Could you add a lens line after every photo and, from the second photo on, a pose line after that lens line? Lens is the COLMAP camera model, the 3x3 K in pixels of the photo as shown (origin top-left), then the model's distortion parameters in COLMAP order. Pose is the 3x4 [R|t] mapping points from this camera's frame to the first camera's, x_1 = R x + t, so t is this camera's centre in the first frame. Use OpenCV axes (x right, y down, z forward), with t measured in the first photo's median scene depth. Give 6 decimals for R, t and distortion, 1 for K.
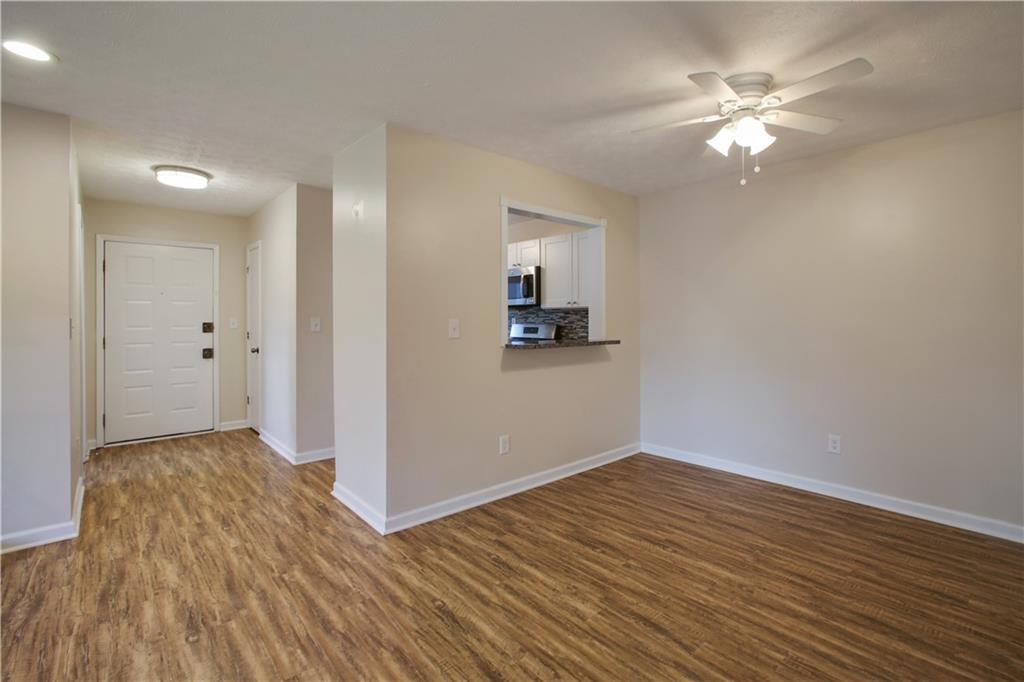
lens RADIAL K [[471.6, 0, 522.5], [0, 471.6, 317.7], [0, 0, 1]] dist [-0.035767, 0.019142]
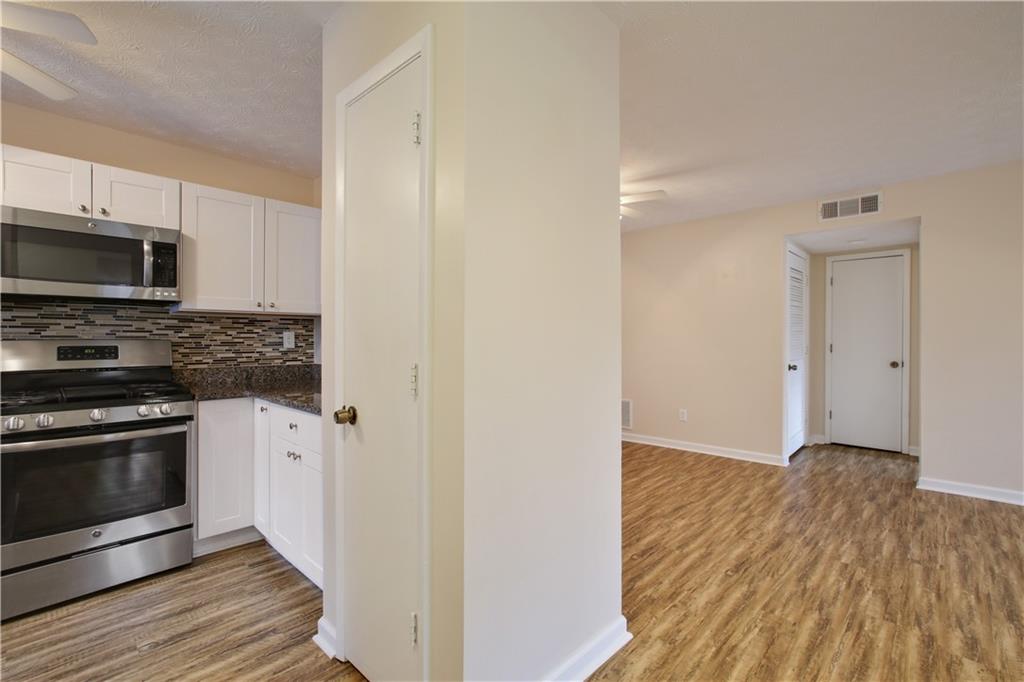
lens RADIAL K [[459.8, 0, 514.9], [0, 459.8, 341.5], [0, 0, 1]] dist [-0.035242, 0.018479]
pose [[-0.076188, -0.000799, 0.997093, -1.002189], [0.004780, 0.999988, 0.001166, 0.035916], [-0.997082, 0.004855, -0.076183, 1.294127]]
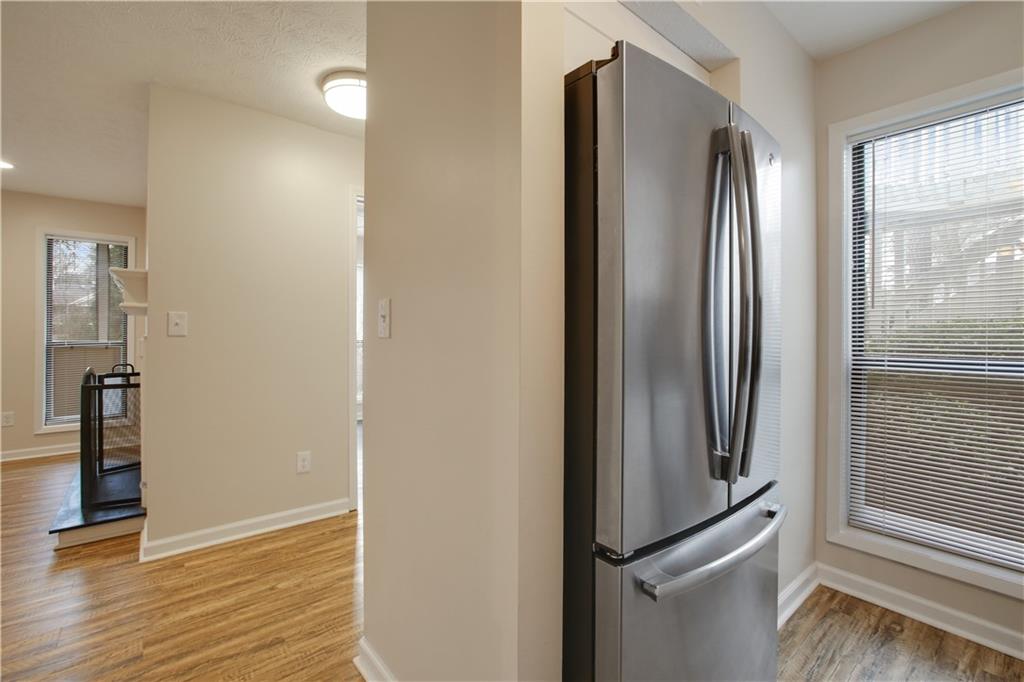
lens RADIAL K [[457.1, 0, 519.4], [0, 457.1, 336.9], [0, 0, 1]] dist [-0.008894, 0.000539]
pose [[-0.039960, 0.014410, -0.999097, -0.151633], [-0.000745, 0.999895, 0.014451, 0.037443], [0.999201, 0.001322, -0.039945, 1.814385]]
